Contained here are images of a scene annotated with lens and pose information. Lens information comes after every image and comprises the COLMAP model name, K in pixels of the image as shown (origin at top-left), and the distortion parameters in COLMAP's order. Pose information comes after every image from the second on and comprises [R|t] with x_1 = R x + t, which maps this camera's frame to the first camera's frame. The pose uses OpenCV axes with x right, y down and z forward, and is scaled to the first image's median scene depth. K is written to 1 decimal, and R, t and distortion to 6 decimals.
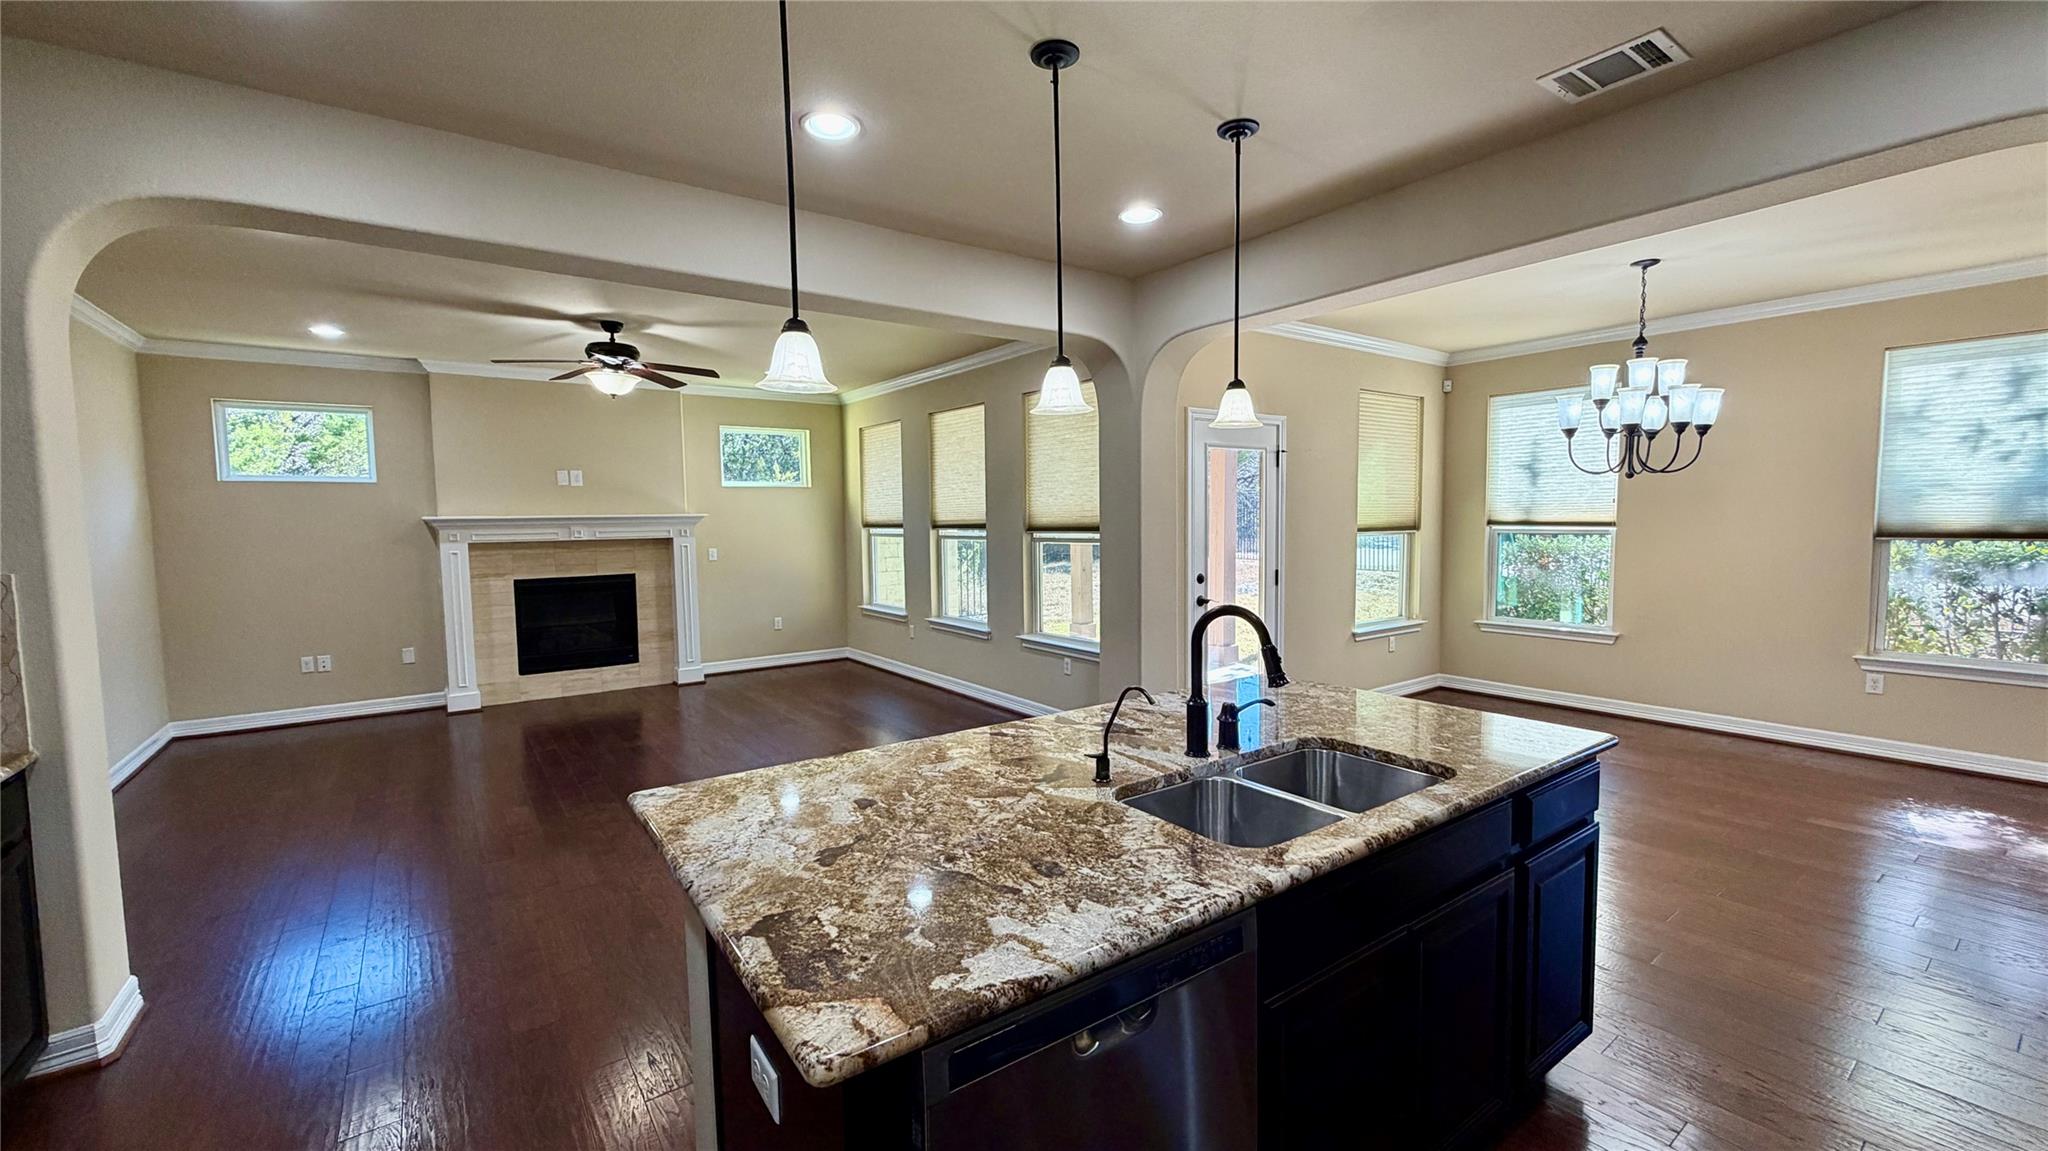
lens RADIAL K [[818.9, 0, 1011.6], [0, 818.9, 571.5], [0, 0, 1]] dist [-0.002675, -0.000090]
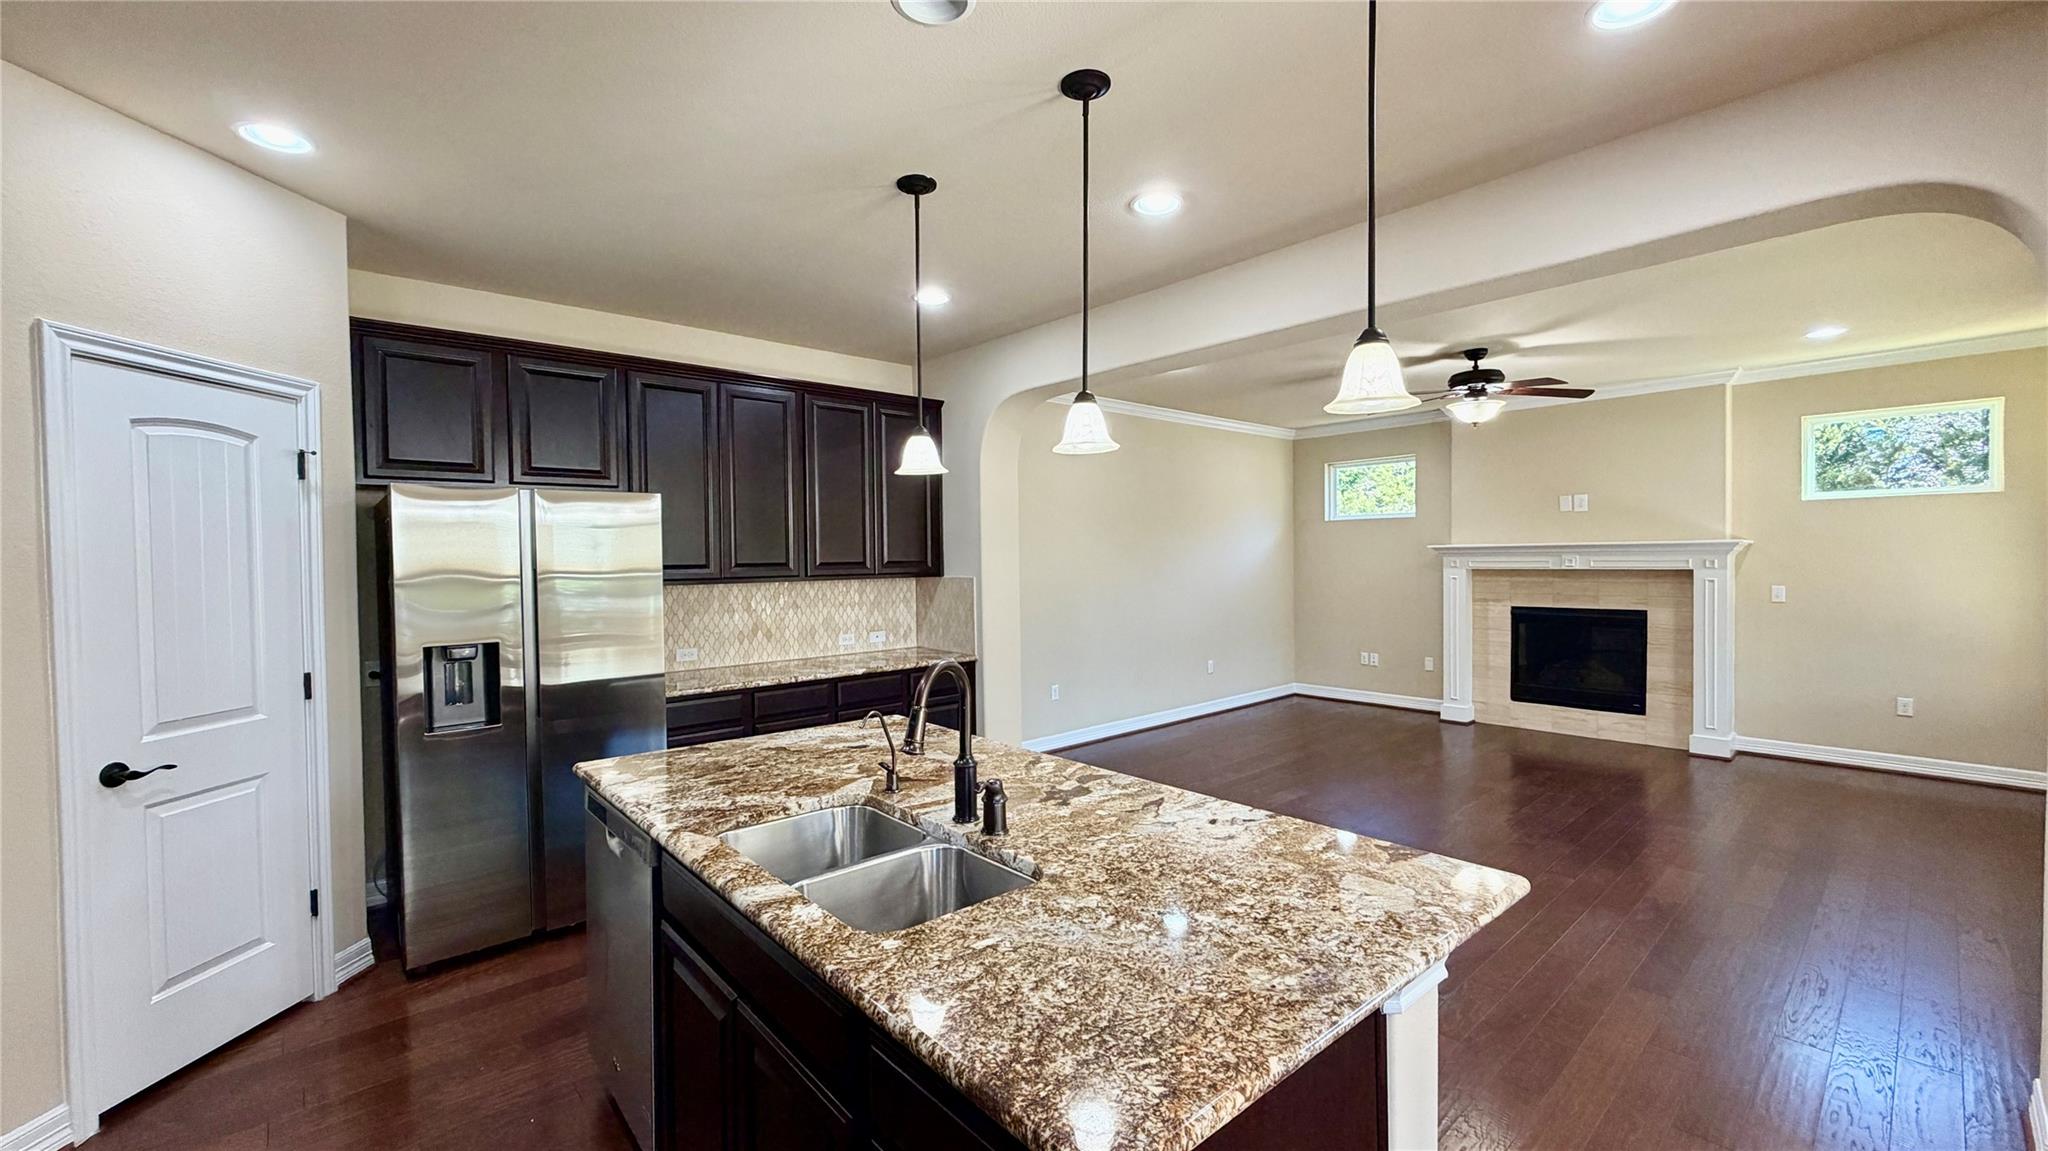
lens RADIAL K [[818.9, 0, 1021.4], [0, 818.9, 571.5], [0, 0, 1]] dist [-0.002675, -0.000090]
pose [[0.100020, 0.032501, -0.994454, 0.361808], [-0.056515, 0.998038, 0.026934, -0.027048], [0.993379, 0.053508, 0.101660, 0.300275]]
